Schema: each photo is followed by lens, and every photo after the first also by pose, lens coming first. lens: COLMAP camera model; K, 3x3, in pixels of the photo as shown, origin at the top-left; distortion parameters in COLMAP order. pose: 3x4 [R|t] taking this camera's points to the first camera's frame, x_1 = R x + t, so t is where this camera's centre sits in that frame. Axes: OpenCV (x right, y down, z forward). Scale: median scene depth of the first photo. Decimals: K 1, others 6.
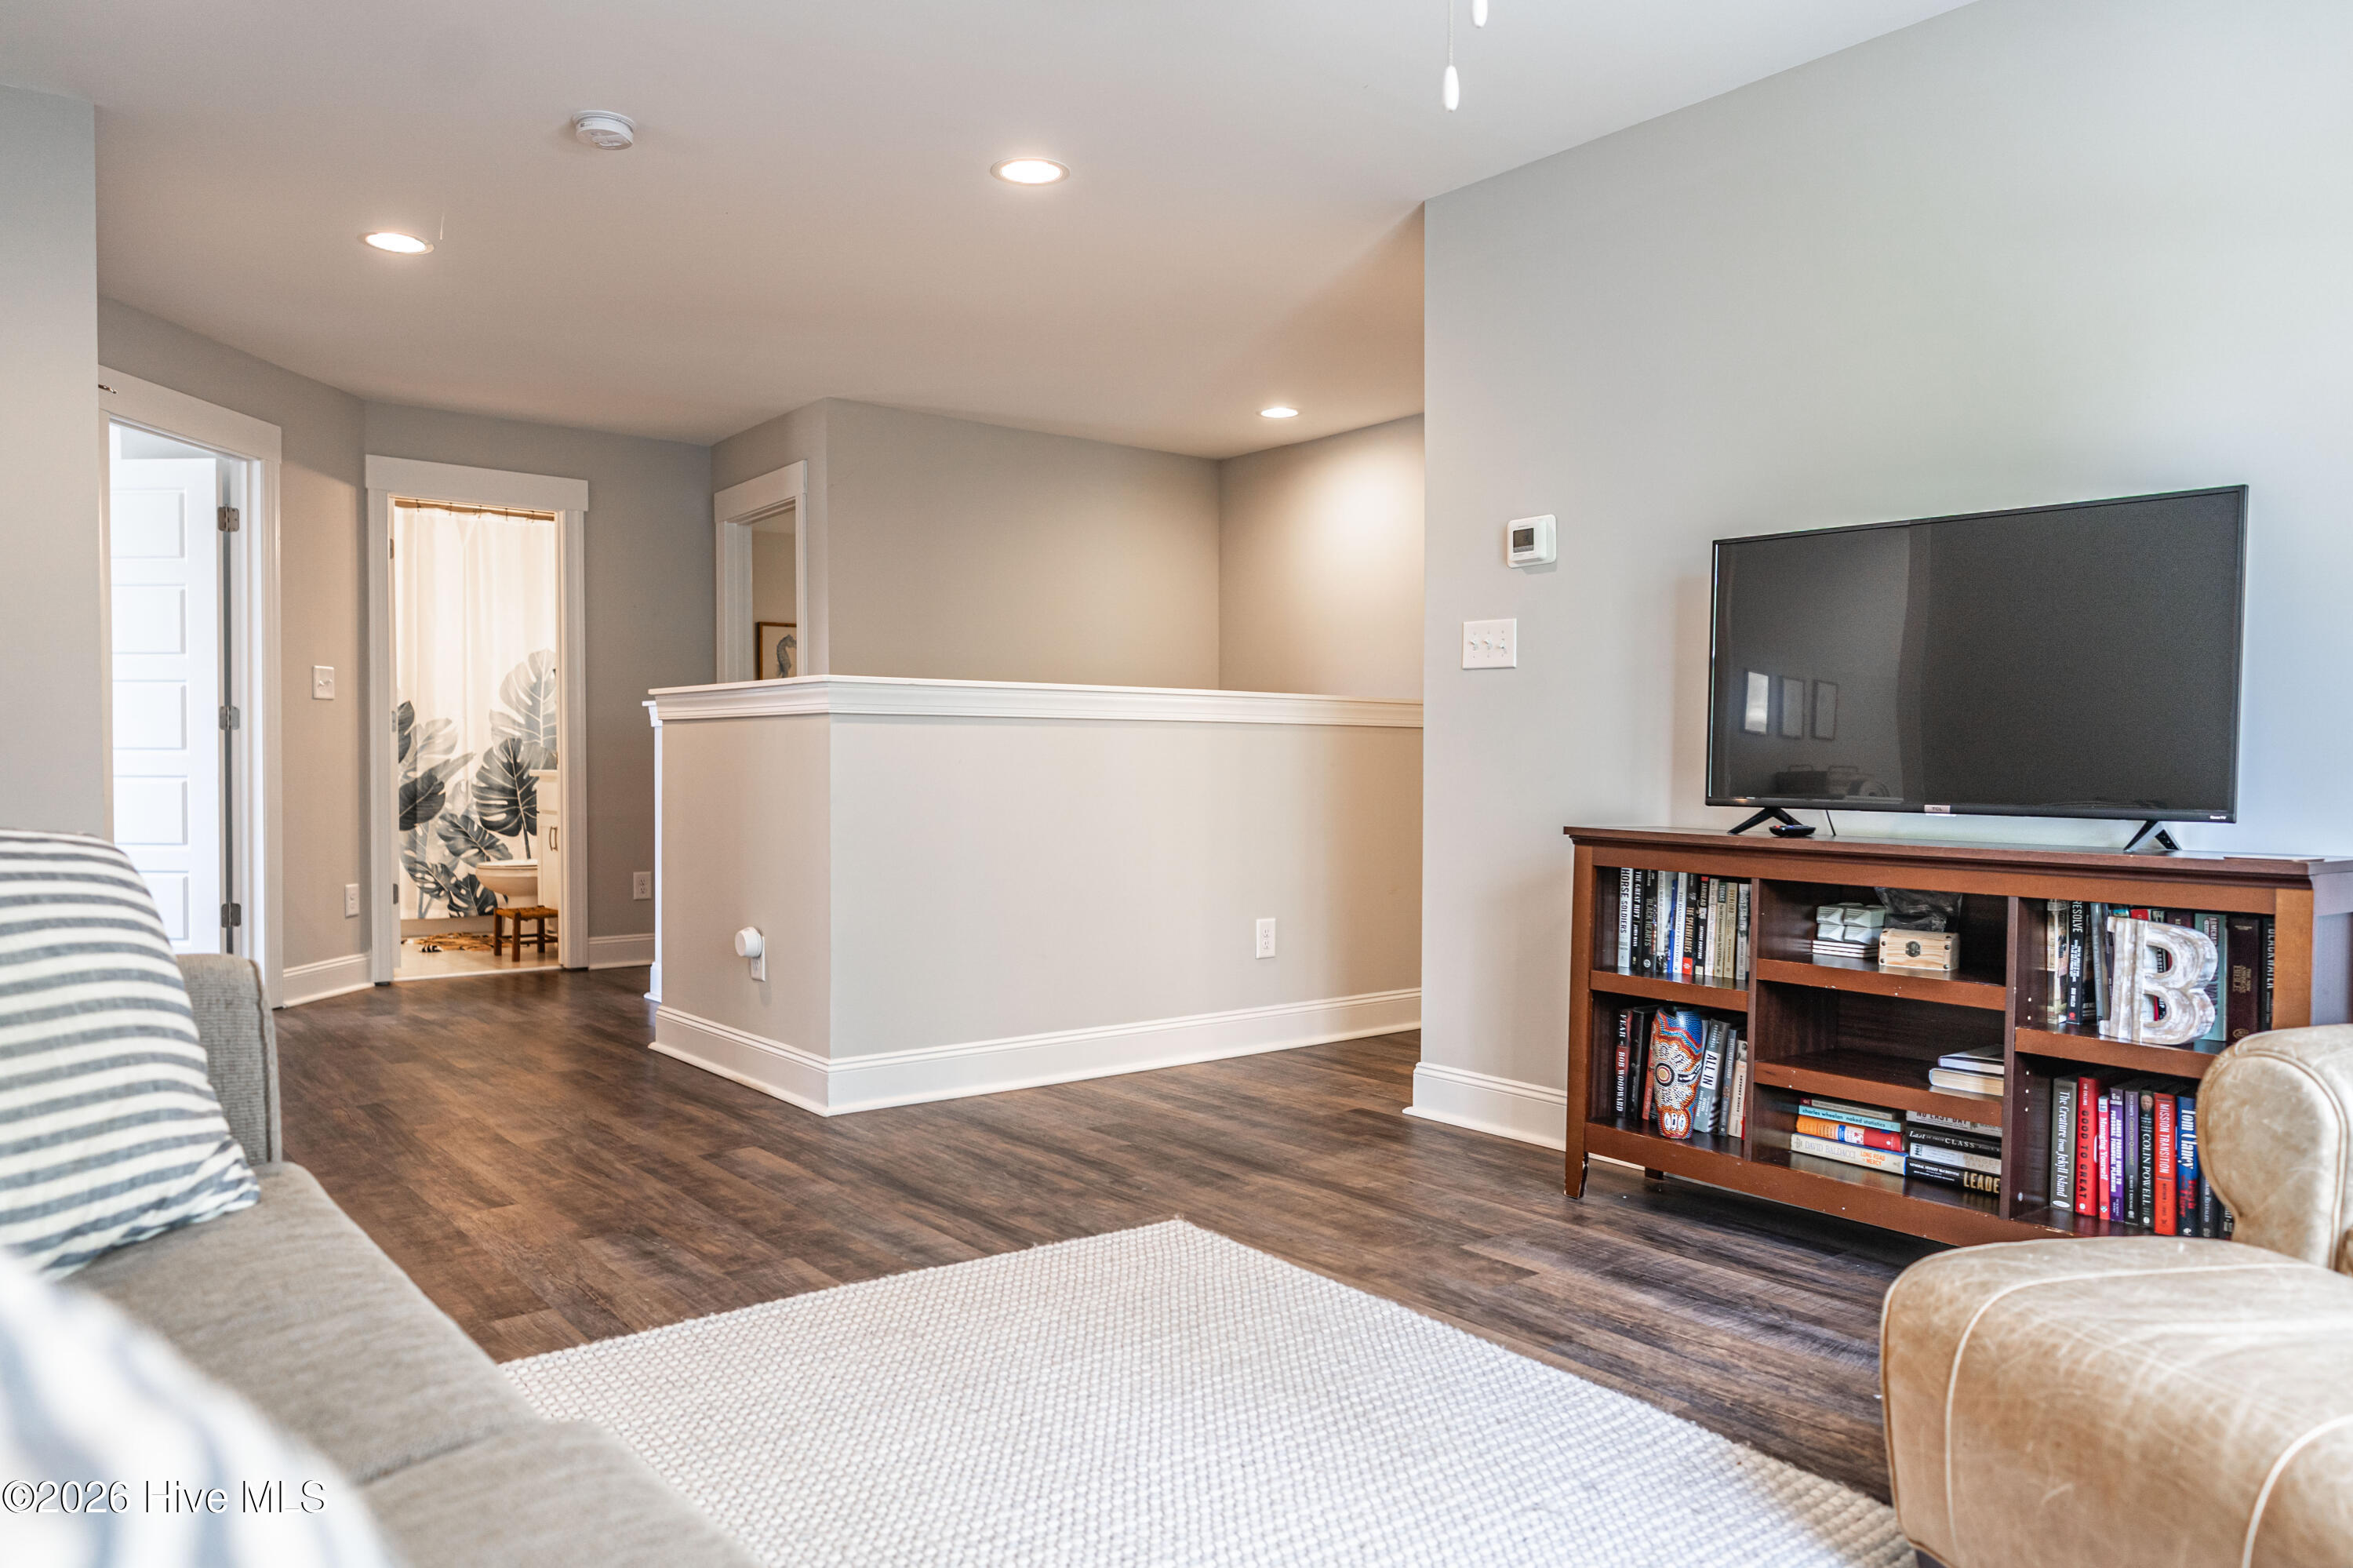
lens RADIAL K [[1564.3, 0, 1176.5], [0, 1564.3, 784.0], [0, 0, 1]] dist [0.005019, 0.000954]
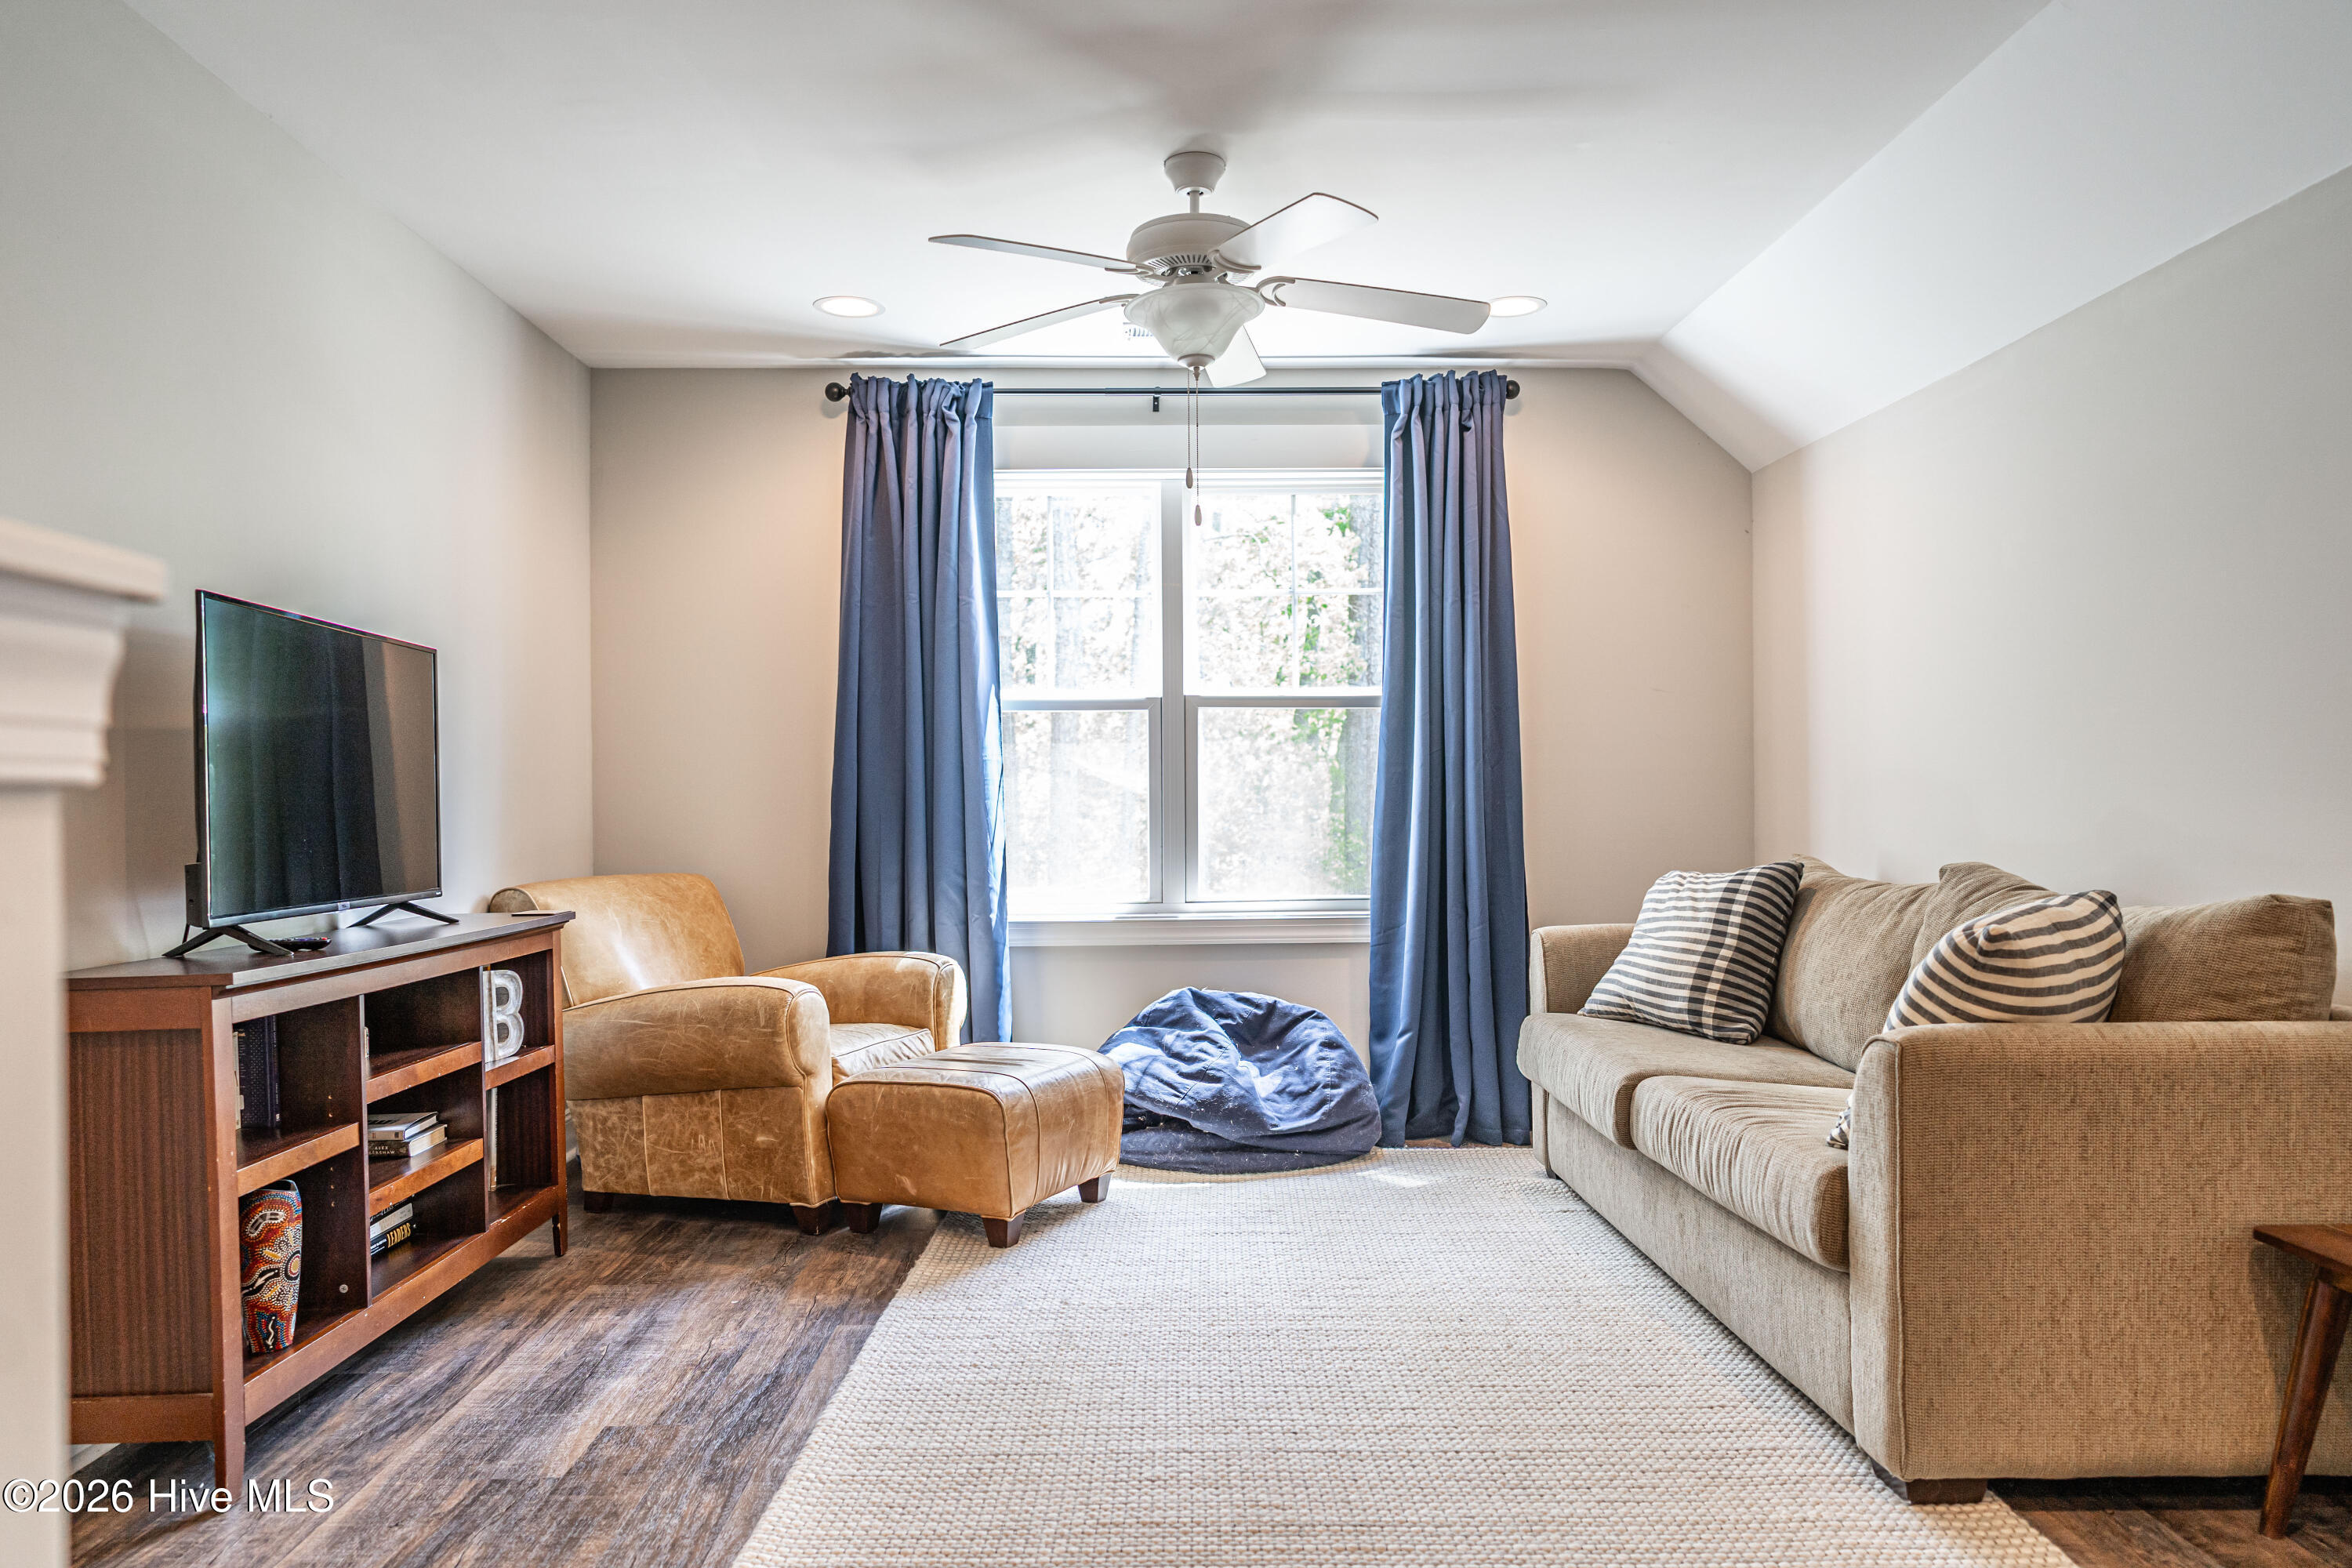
lens RADIAL K [[1563.6, 0, 1176.0], [0, 1563.6, 784.0], [0, 0, 1]] dist [0.005019, 0.000954]
pose [[-0.790994, 0.002672, 0.611818, -0.592573], [0.010340, 0.999906, 0.009001, -0.069804], [-0.611737, 0.013446, -0.790947, 1.504481]]
